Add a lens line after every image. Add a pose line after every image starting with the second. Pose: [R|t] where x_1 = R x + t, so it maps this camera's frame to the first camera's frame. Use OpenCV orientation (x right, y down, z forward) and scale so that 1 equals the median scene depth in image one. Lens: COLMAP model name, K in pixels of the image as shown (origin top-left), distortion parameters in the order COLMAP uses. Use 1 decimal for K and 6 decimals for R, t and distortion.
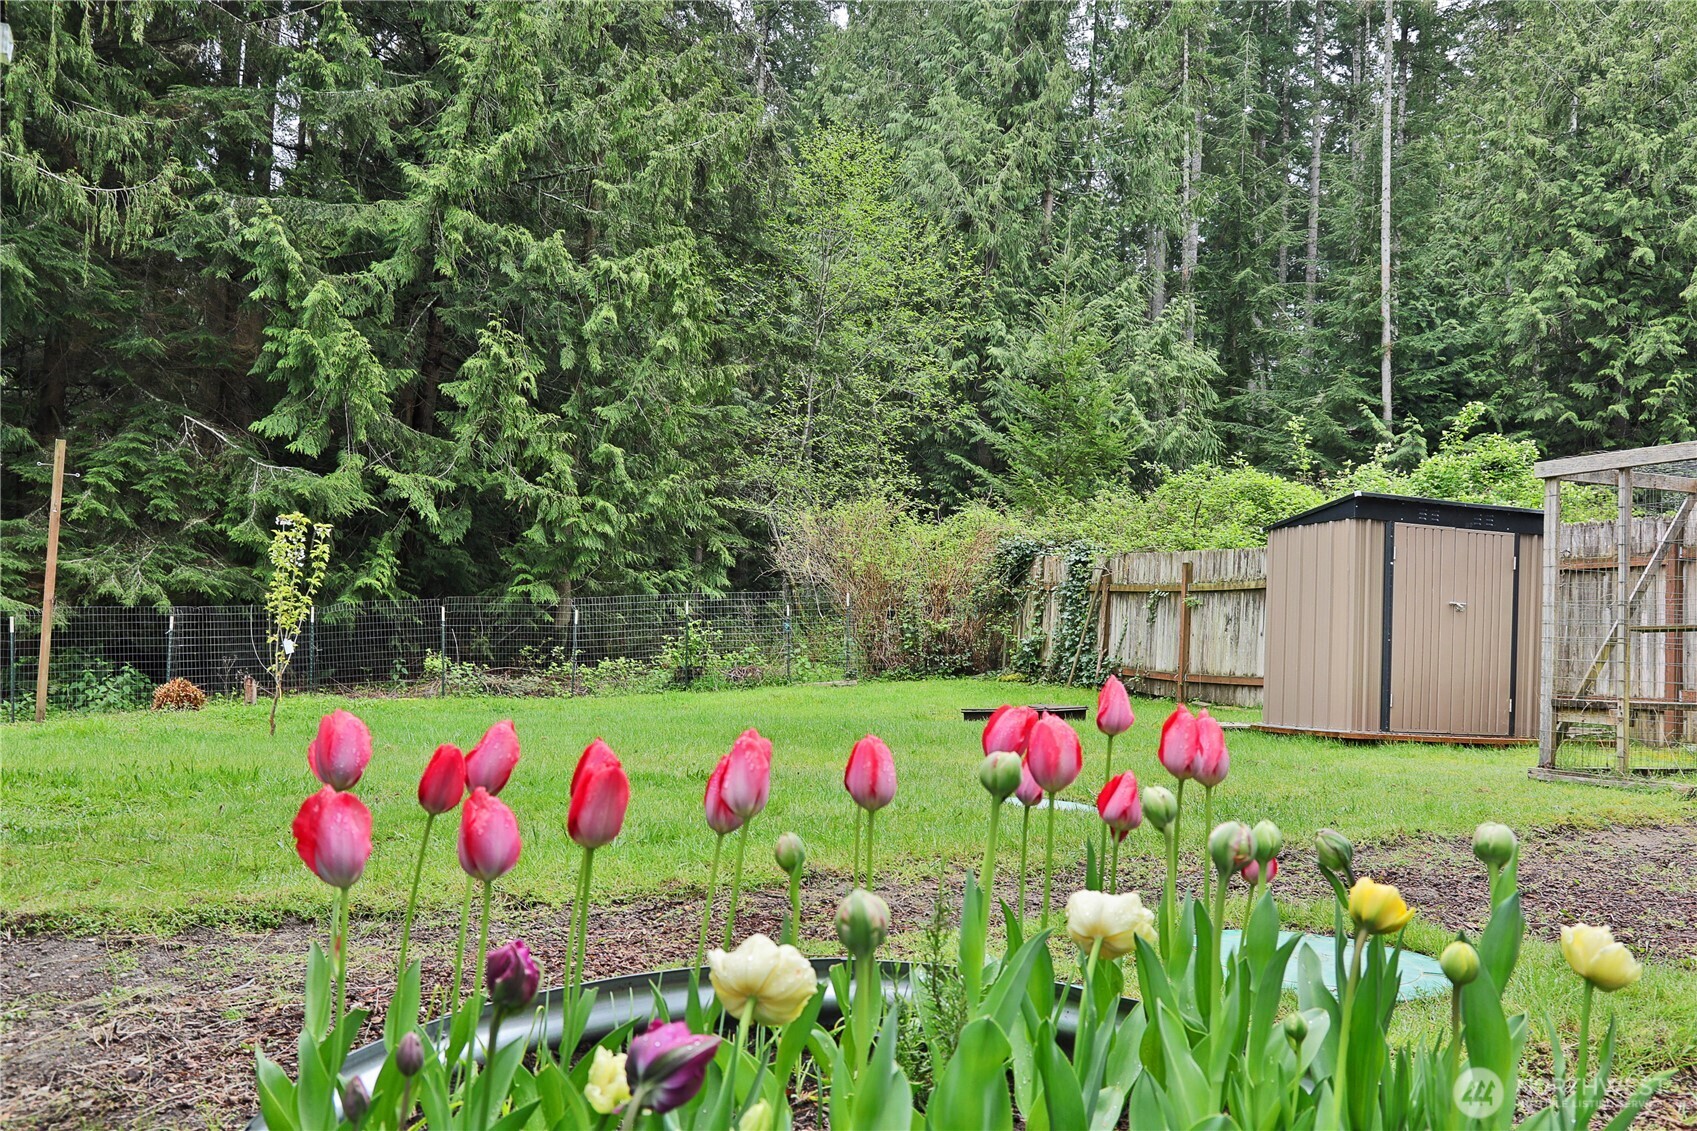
lens RADIAL K [[1504.3, 0, 848.5], [0, 1504.3, 565.5], [0, 0, 1]] dist [-0.049472, 0.014752]
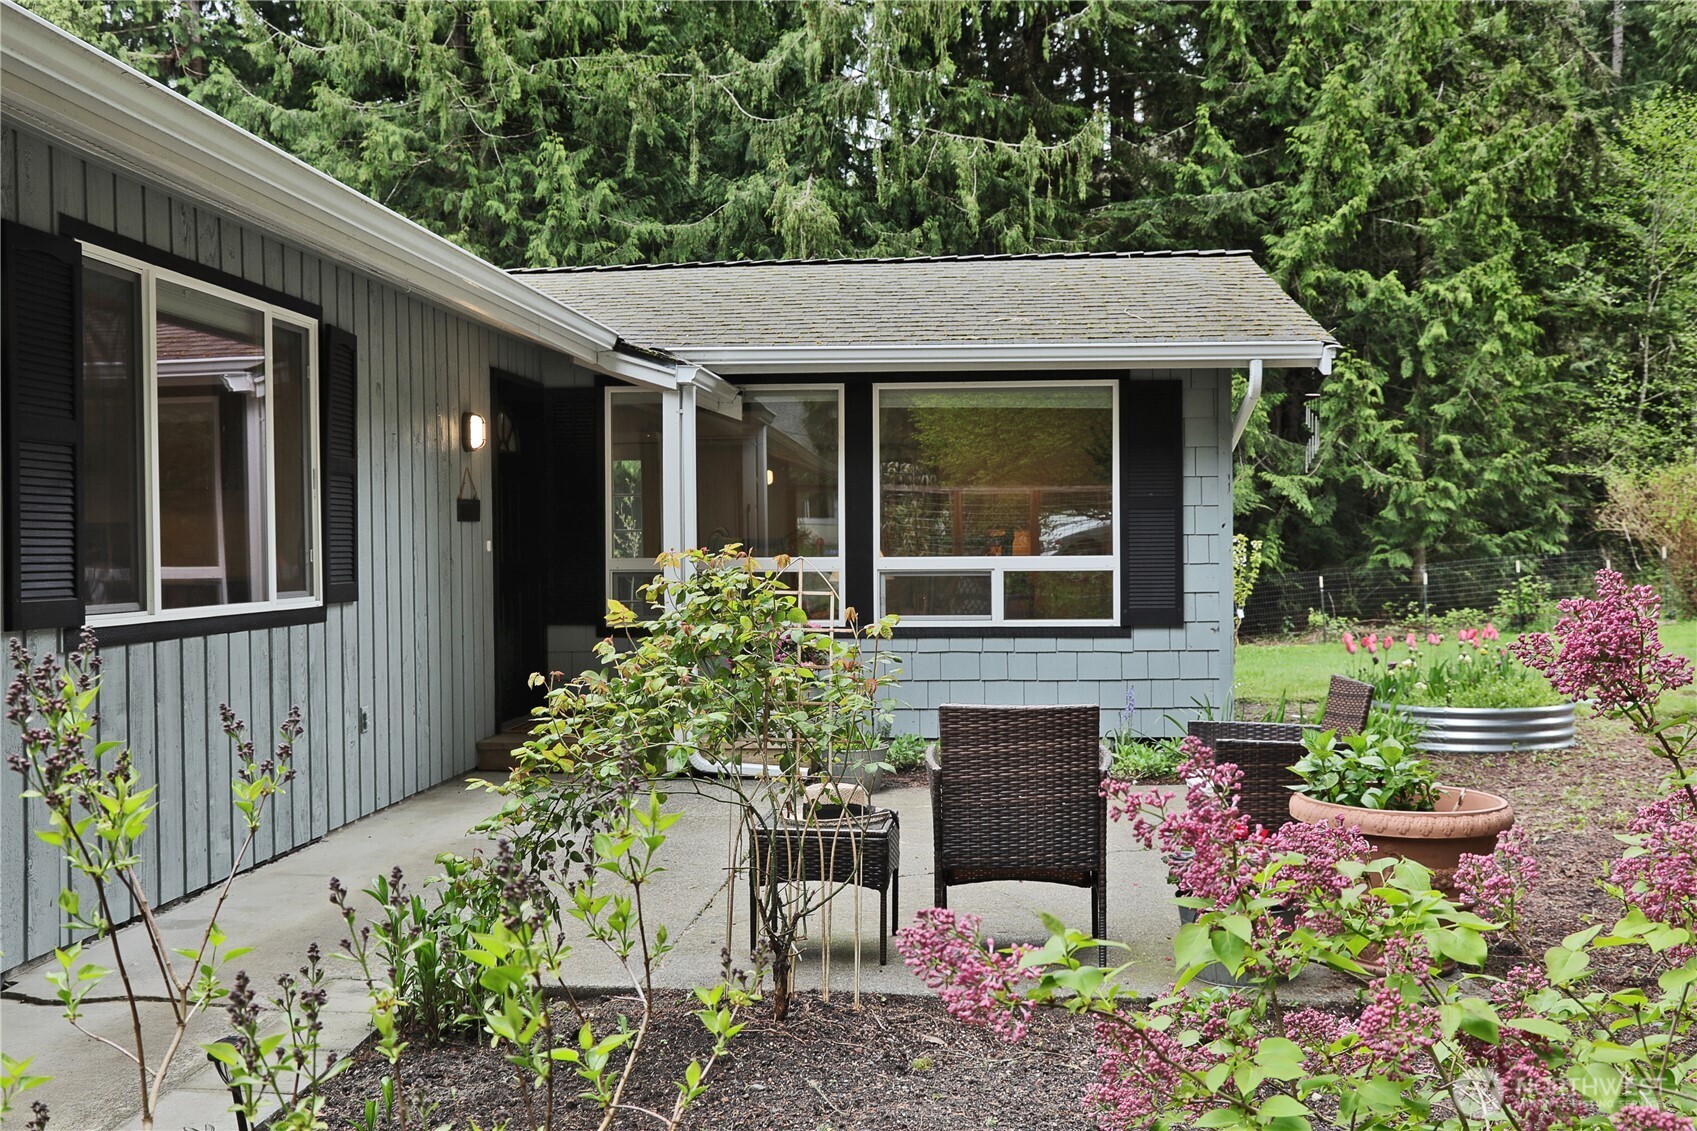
lens RADIAL K [[1611.7, 0, 848.5], [0, 1611.7, 565.5], [0, 0, 1]] dist [-0.037036, 0.088183]
pose [[0.857644, -0.051844, -0.511624, 0.087712], [0.069028, 0.997507, 0.014633, -0.027614], [0.509590, -0.047866, 0.859085, -0.382364]]
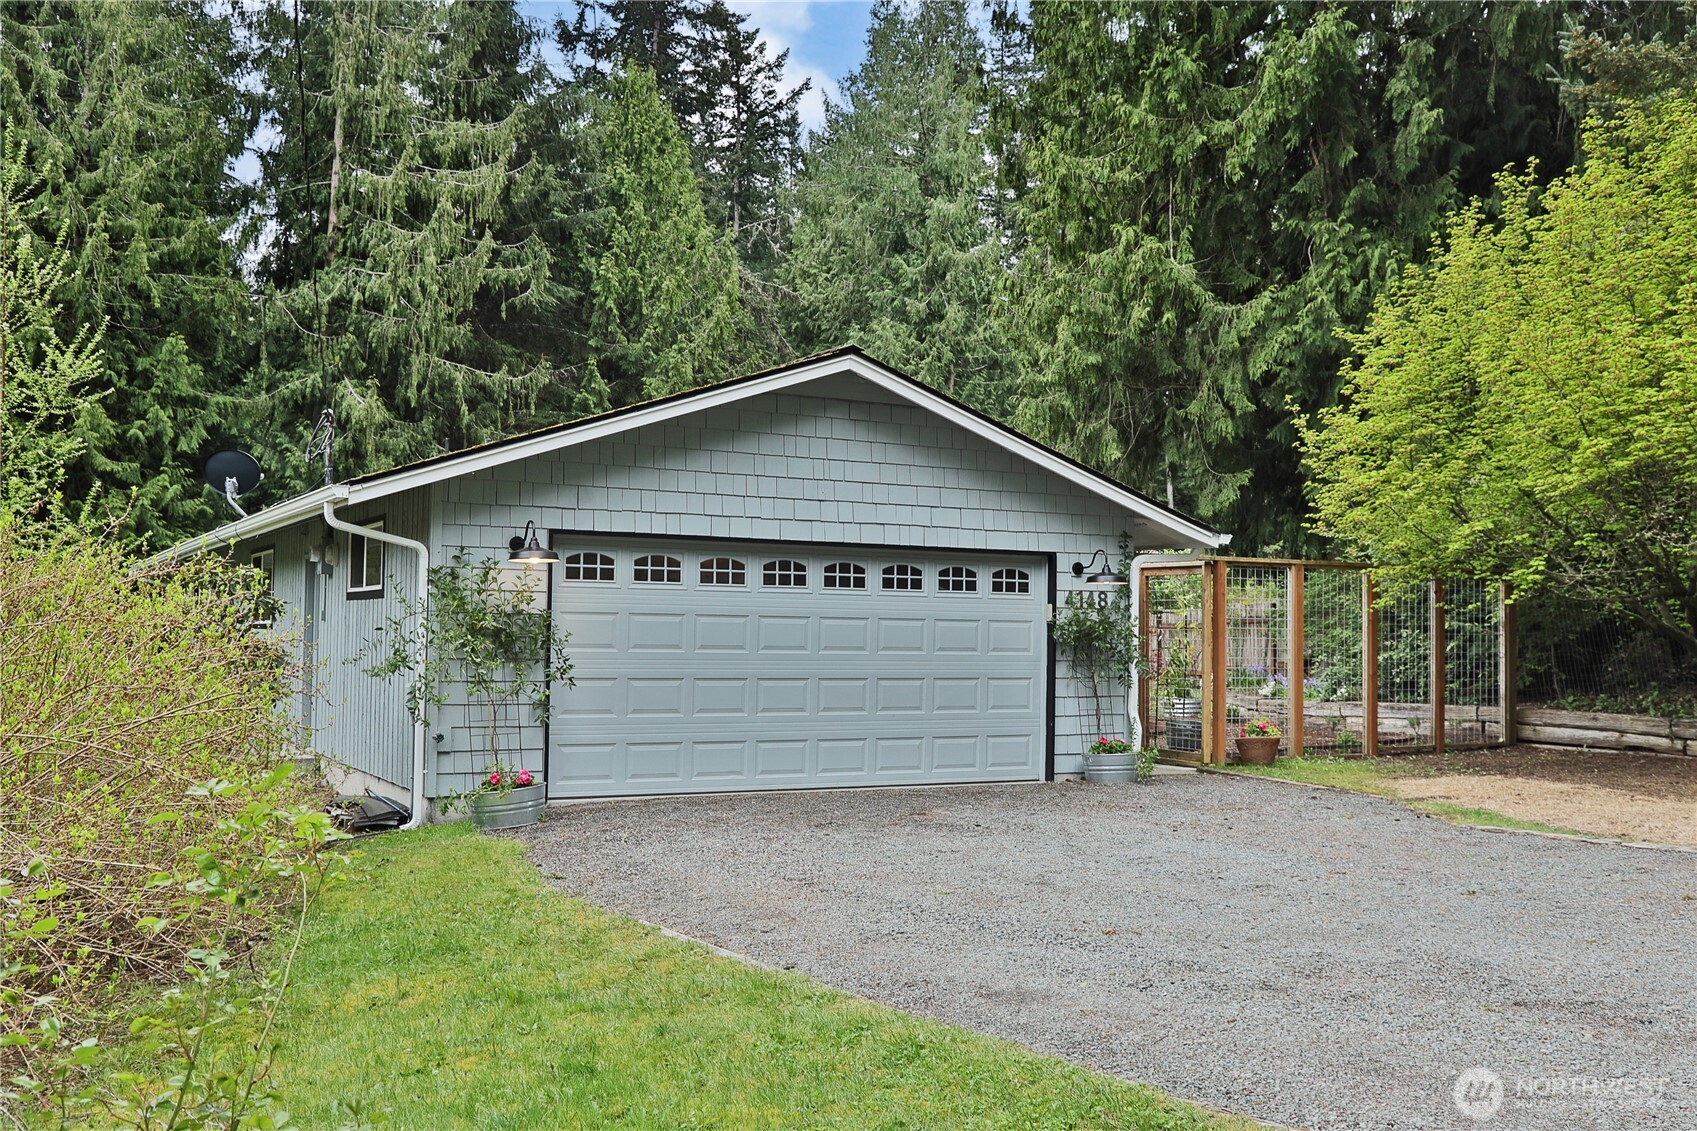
lens RADIAL K [[1611.7, 0, 848.5], [0, 1611.7, 565.5], [0, 0, 1]] dist [-0.037036, 0.088183]
pose [[0.998161, -0.036185, 0.048627, -0.099817], [0.036532, 0.999313, -0.006281, -0.069326], [-0.048366, 0.008046, 0.998797, -1.204018]]
